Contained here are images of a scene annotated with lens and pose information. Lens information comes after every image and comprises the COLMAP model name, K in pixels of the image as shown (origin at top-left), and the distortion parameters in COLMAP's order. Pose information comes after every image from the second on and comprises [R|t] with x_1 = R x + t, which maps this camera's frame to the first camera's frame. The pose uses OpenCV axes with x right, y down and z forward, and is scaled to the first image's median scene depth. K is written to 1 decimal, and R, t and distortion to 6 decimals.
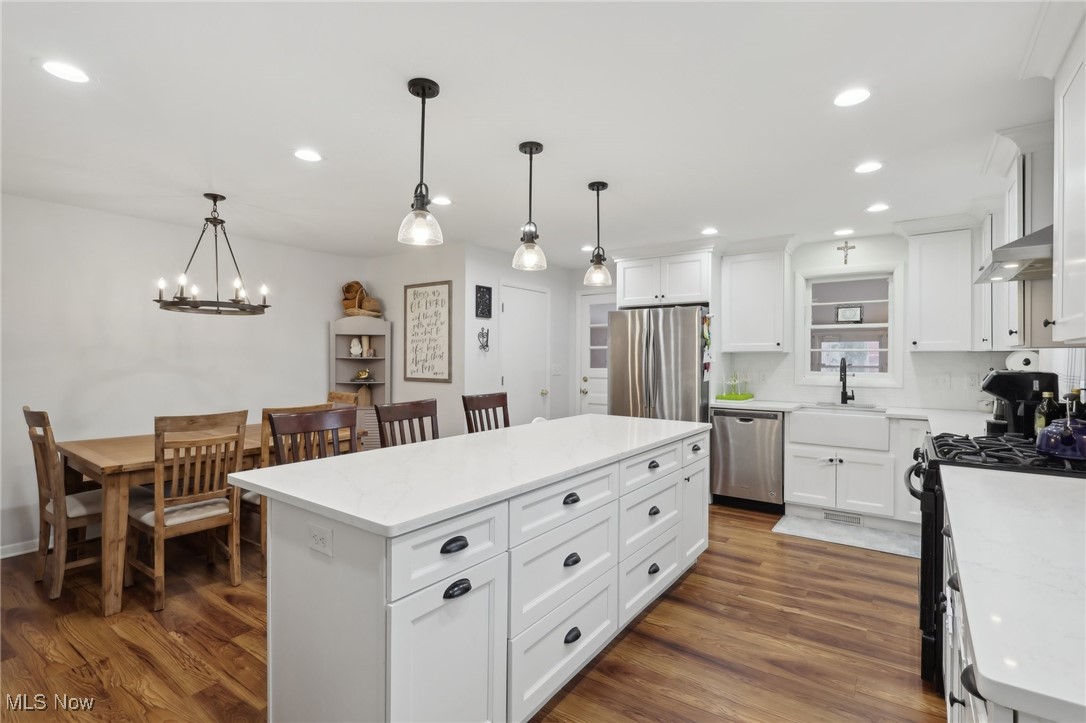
lens RADIAL K [[512.7, 0, 545.9], [0, 512.7, 359.9], [0, 0, 1]] dist [-0.003028, 0.001055]
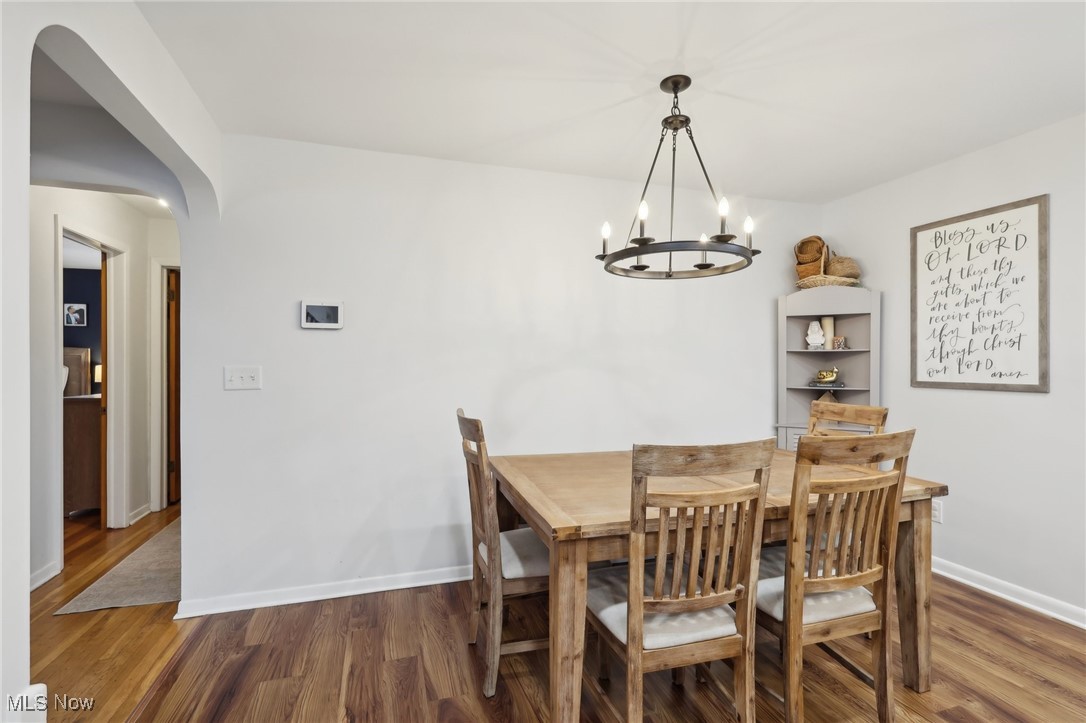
lens RADIAL K [[512.7, 0, 542.8], [0, 512.7, 364.1], [0, 0, 1]] dist [-0.003028, 0.001055]
pose [[0.799497, -0.002490, -0.600664, -0.419563], [0.000756, 0.999995, -0.003140, 0.025392], [0.600669, 0.002056, 0.799495, 0.423078]]
